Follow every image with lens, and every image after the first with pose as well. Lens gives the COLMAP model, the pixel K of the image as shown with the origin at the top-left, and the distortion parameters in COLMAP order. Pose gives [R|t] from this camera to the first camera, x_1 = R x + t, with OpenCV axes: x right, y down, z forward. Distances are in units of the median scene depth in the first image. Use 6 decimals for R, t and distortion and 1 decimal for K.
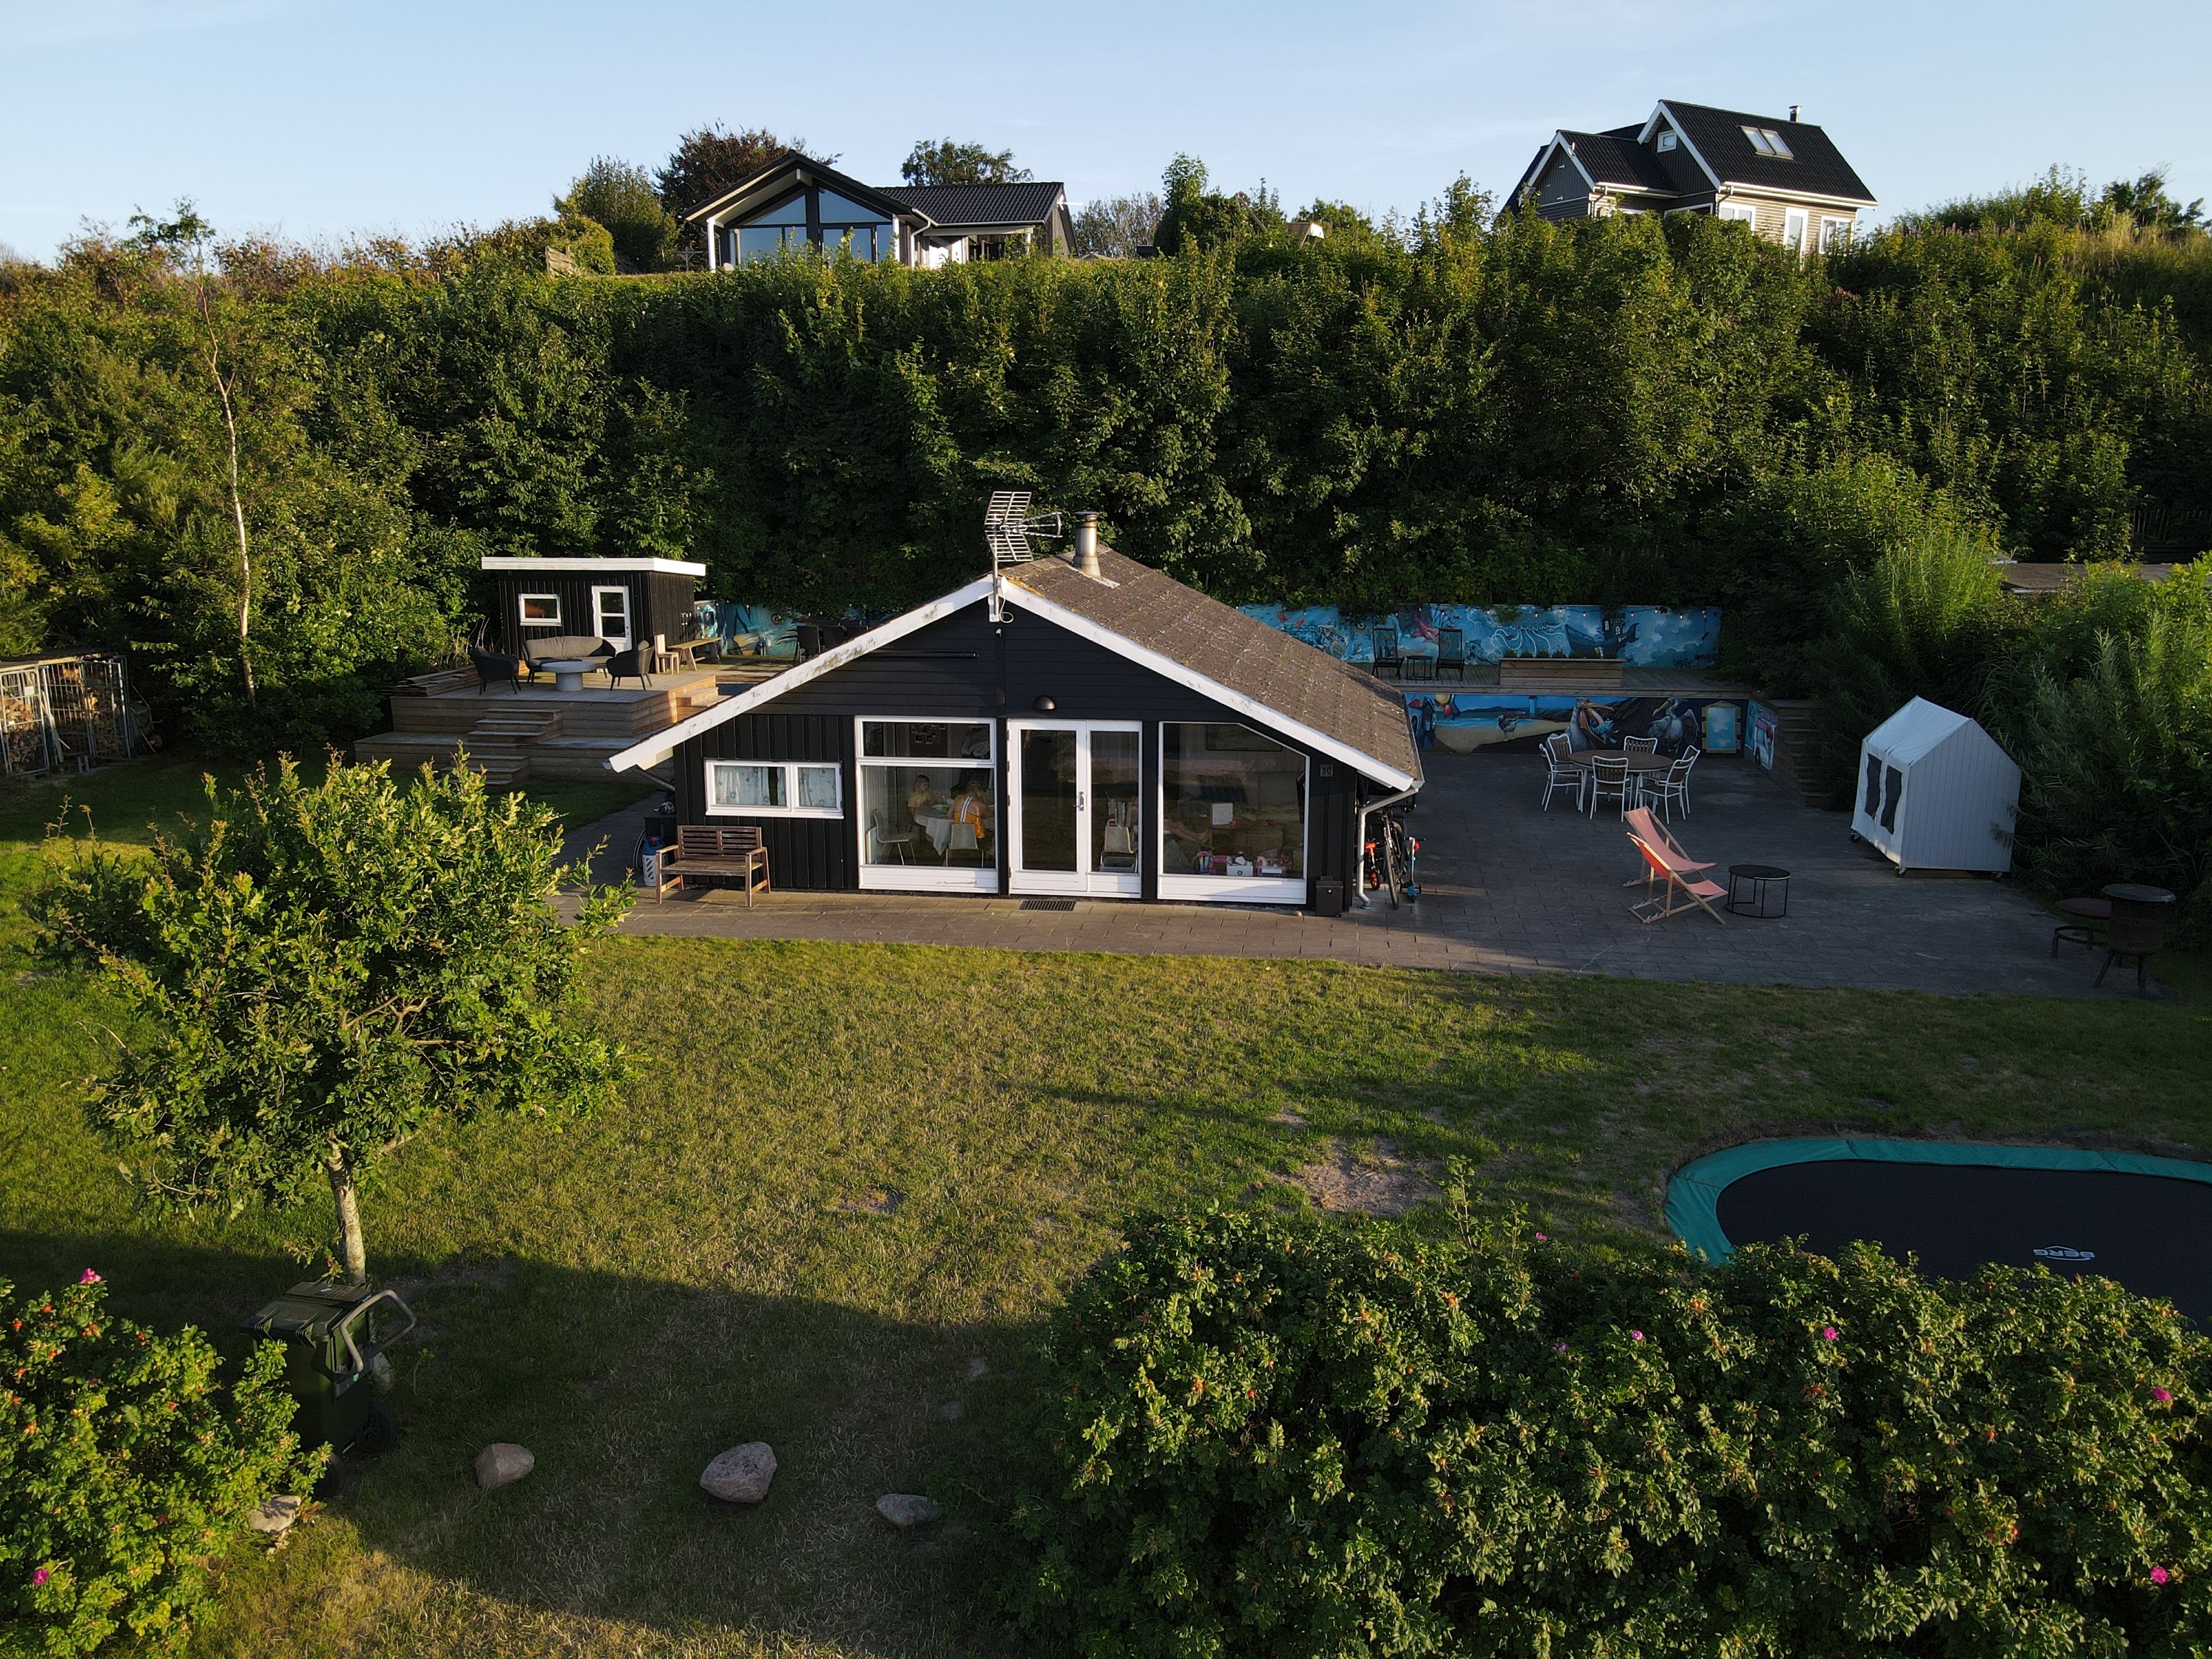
lens RADIAL K [[1639.4, 0, 1099.3], [0, 1639.4, 817.2], [0, 0, 1]] dist [0.028388, 0.009761]
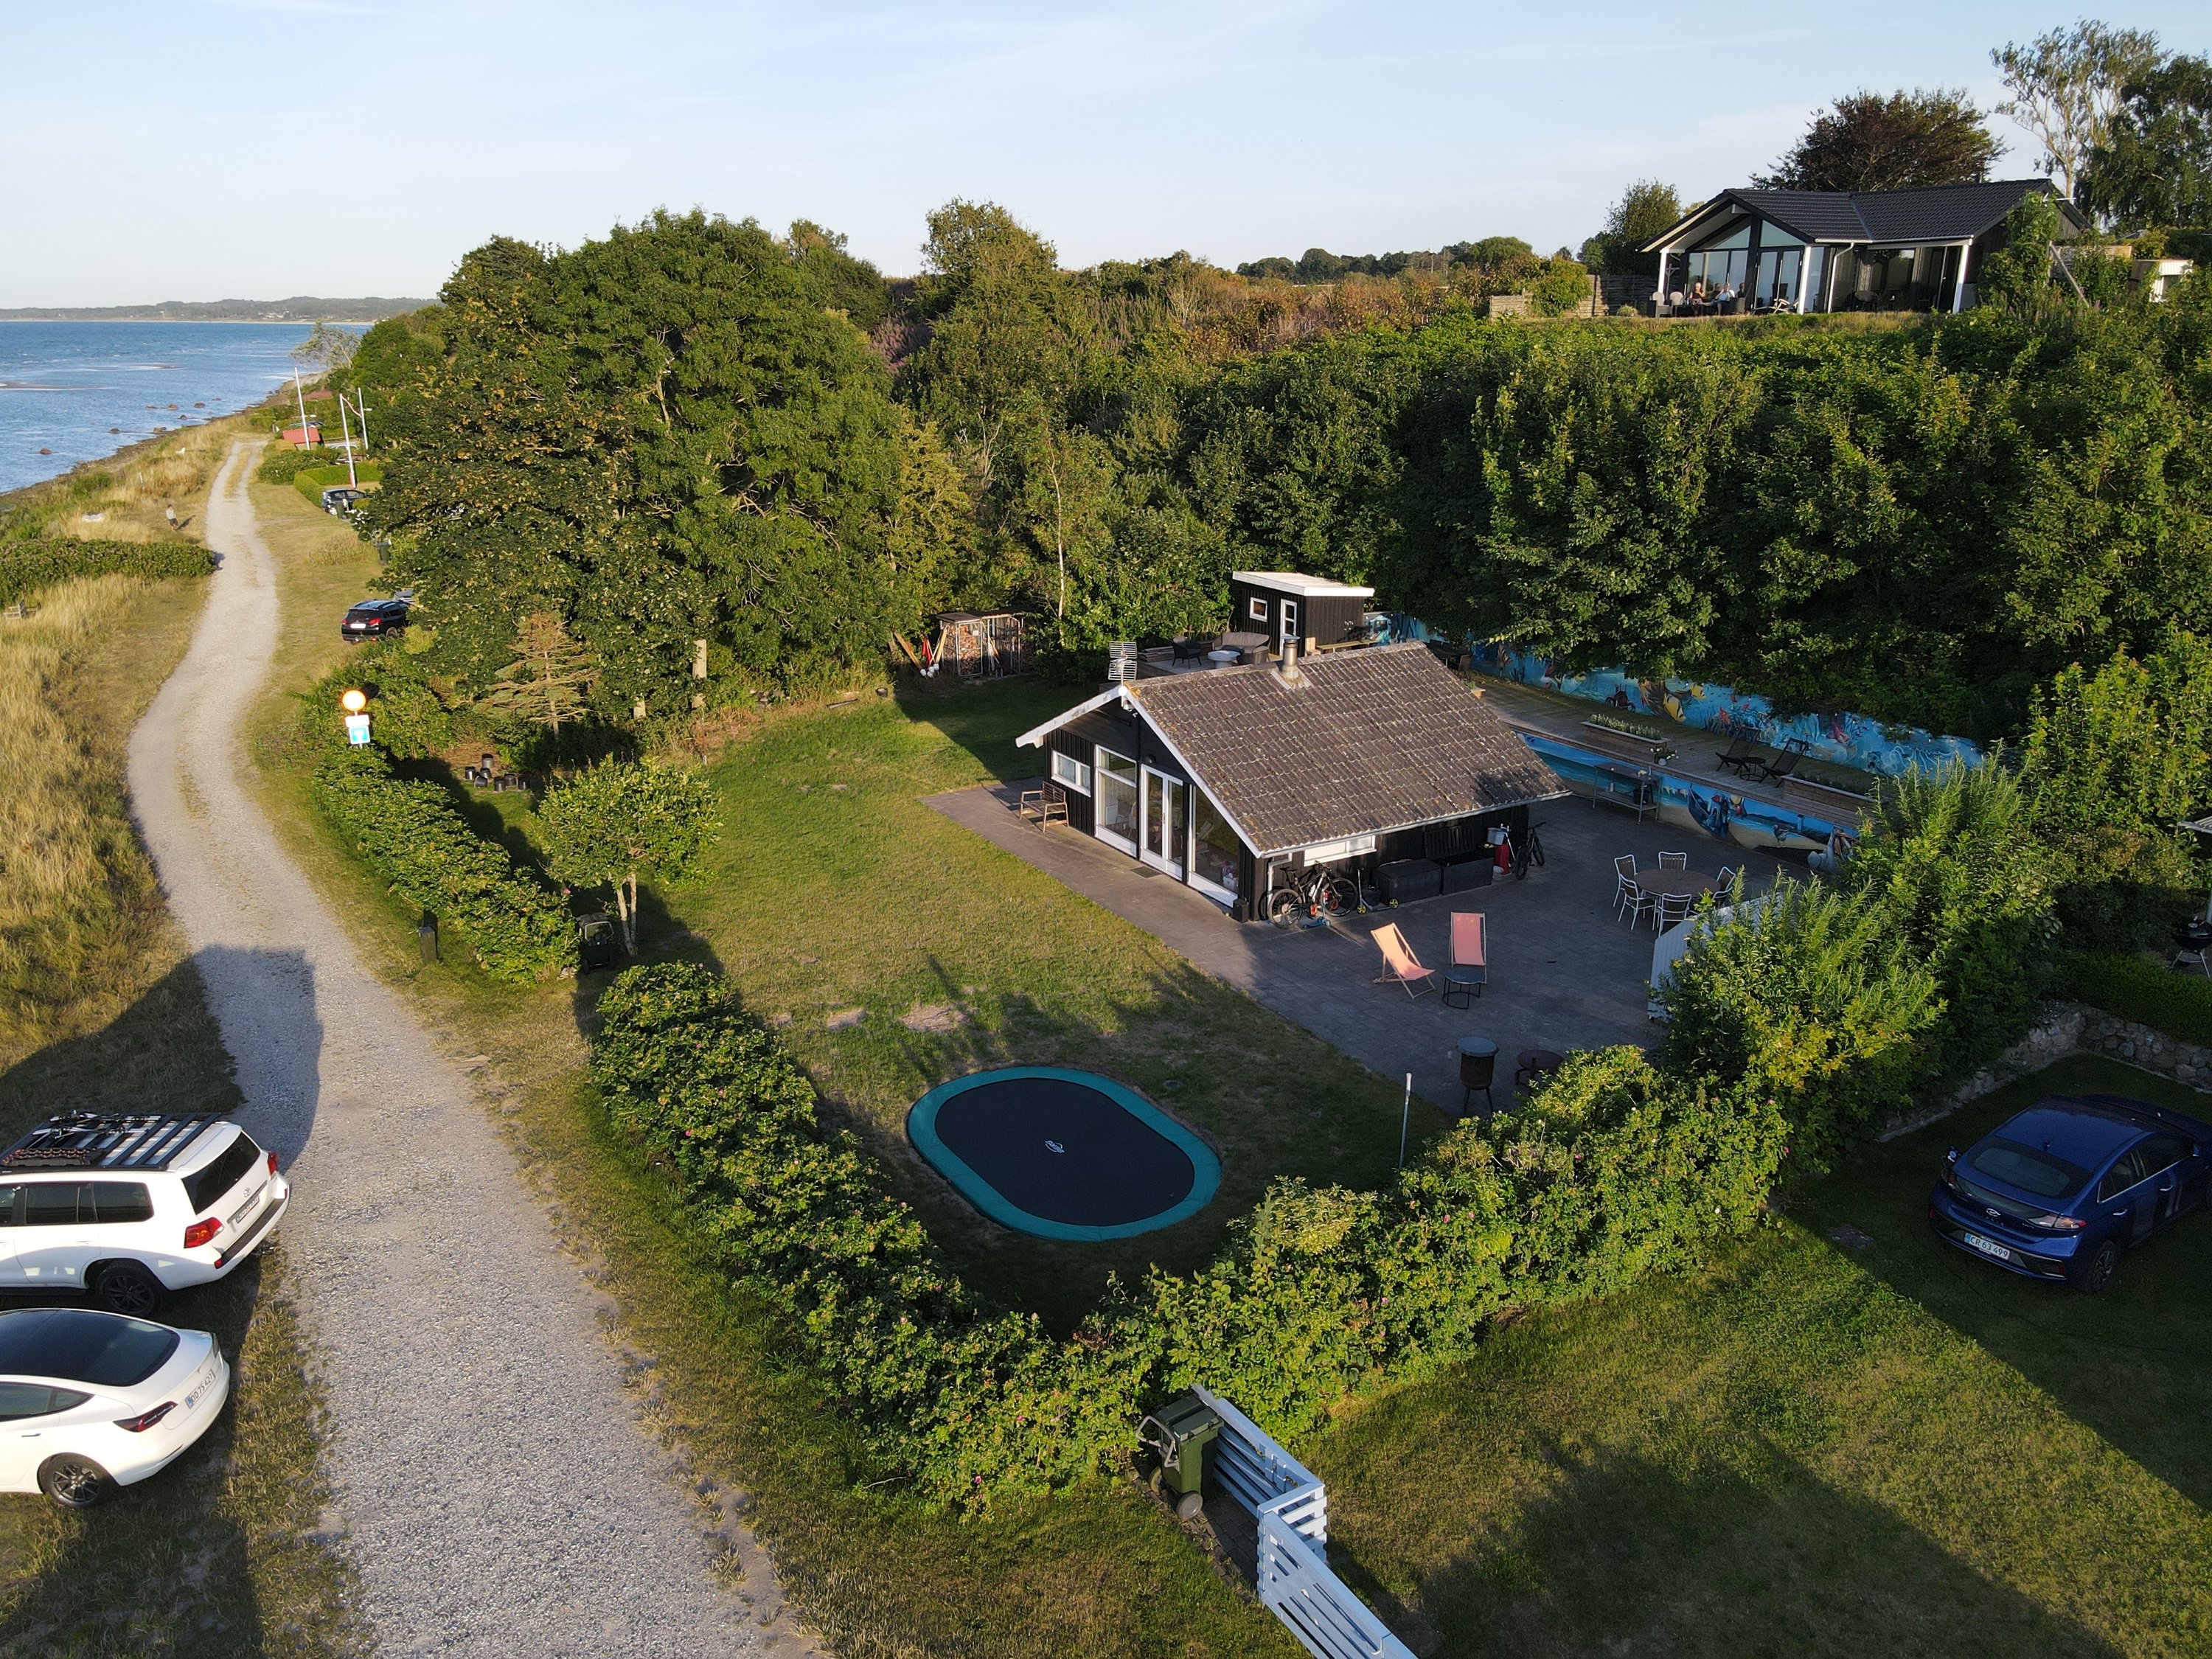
lens RADIAL K [[1639.4, 0, 1111.6], [0, 1639.4, 844.8], [0, 0, 1]] dist [0.028388, 0.009761]
pose [[0.643906, 0.243792, -0.725225, 1.051770], [-0.154663, 0.969783, 0.188682, -0.260241], [0.749310, -0.009328, 0.662154, -0.162875]]
